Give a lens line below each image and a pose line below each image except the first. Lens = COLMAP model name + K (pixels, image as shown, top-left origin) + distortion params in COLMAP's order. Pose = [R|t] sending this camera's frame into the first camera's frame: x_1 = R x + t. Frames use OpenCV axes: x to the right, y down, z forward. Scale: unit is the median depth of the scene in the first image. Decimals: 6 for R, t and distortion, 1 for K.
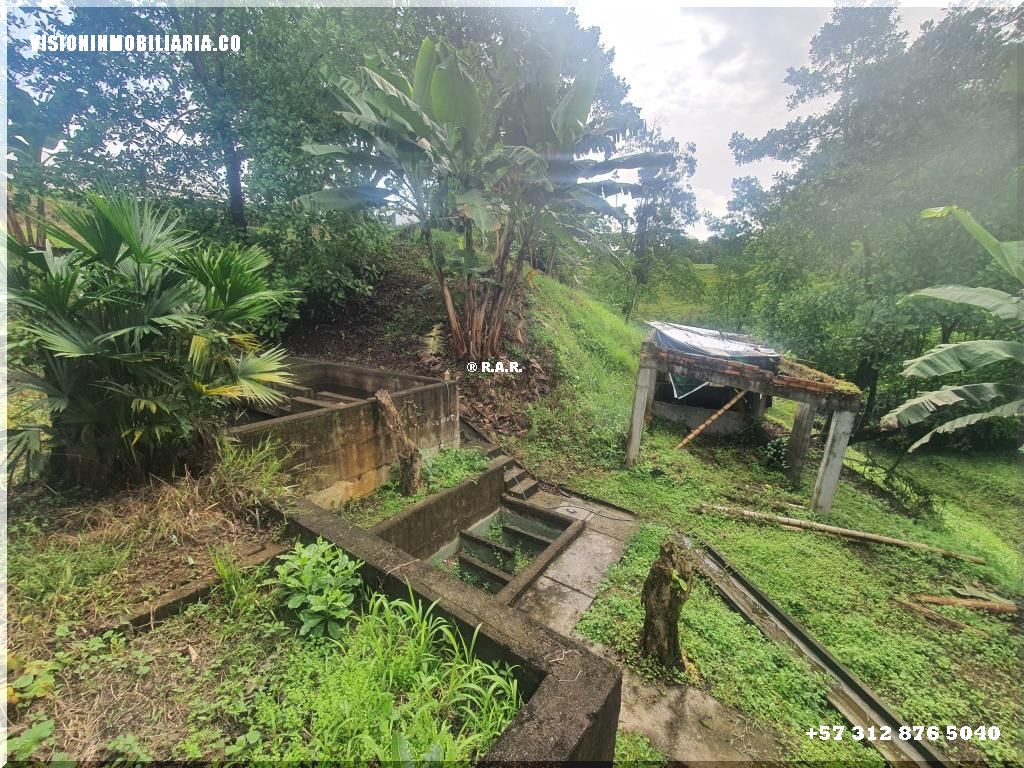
lens RADIAL K [[410.5, 0, 511.5], [0, 410.5, 381.7], [0, 0, 1]] dist [0.001081, -0.000110]
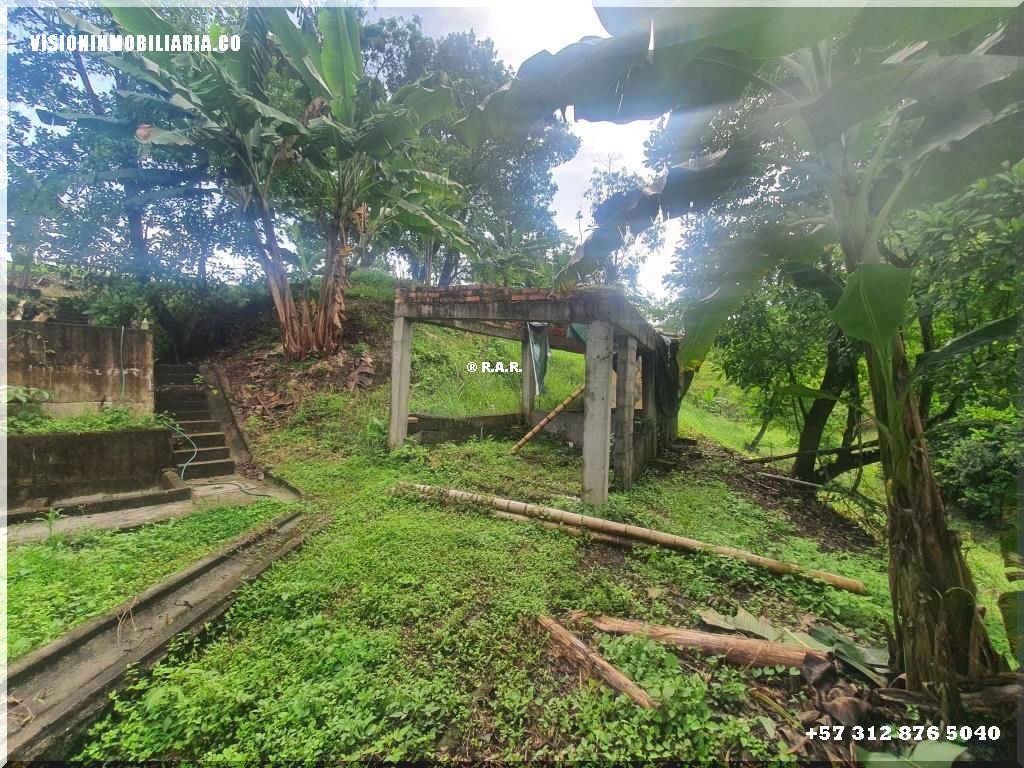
lens RADIAL K [[410.5, 0, 511.5], [0, 410.5, 381.7], [0, 0, 1]] dist [0.001081, -0.000110]
pose [[0.984498, -0.024532, -0.173672, 0.762588], [-0.014680, 0.975171, -0.220964, 0.287815], [0.174781, 0.220088, 0.959694, 0.380347]]
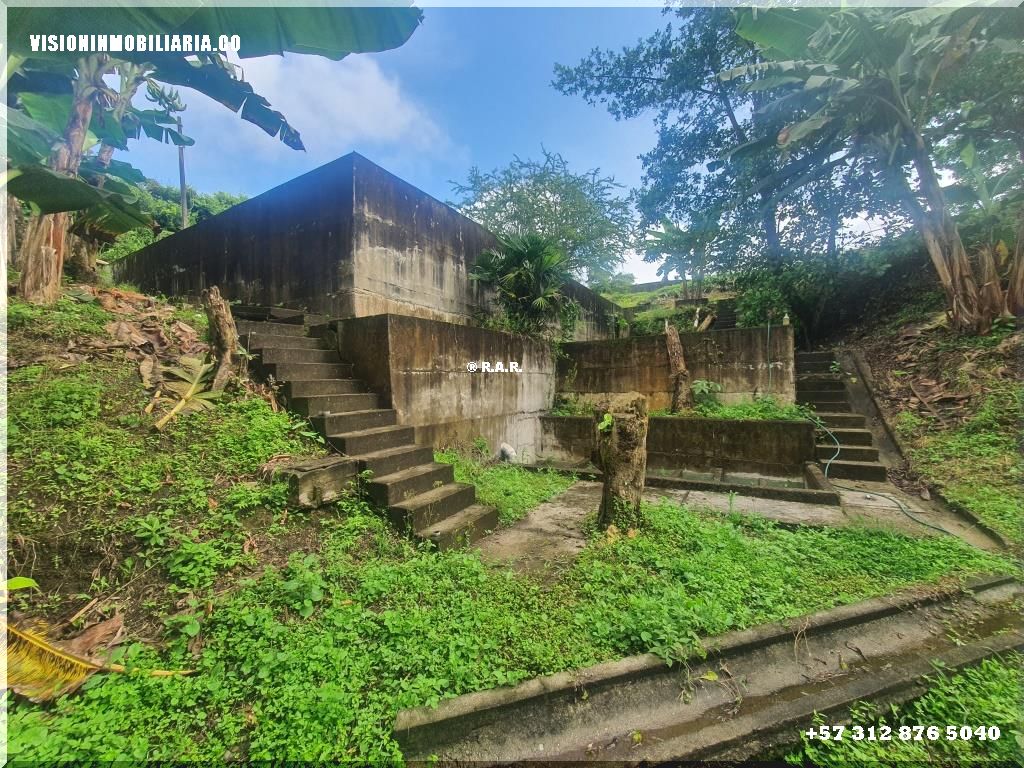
lens RADIAL K [[413.2, 0, 498.0], [0, 413.2, 391.8], [0, 0, 1]] dist [-0.002040, -0.000581]
pose [[0.067754, 0.010320, -0.997649, 0.733906], [-0.179613, 0.983735, -0.002022, 0.265490], [0.981401, 0.179328, 0.068506, 0.380936]]
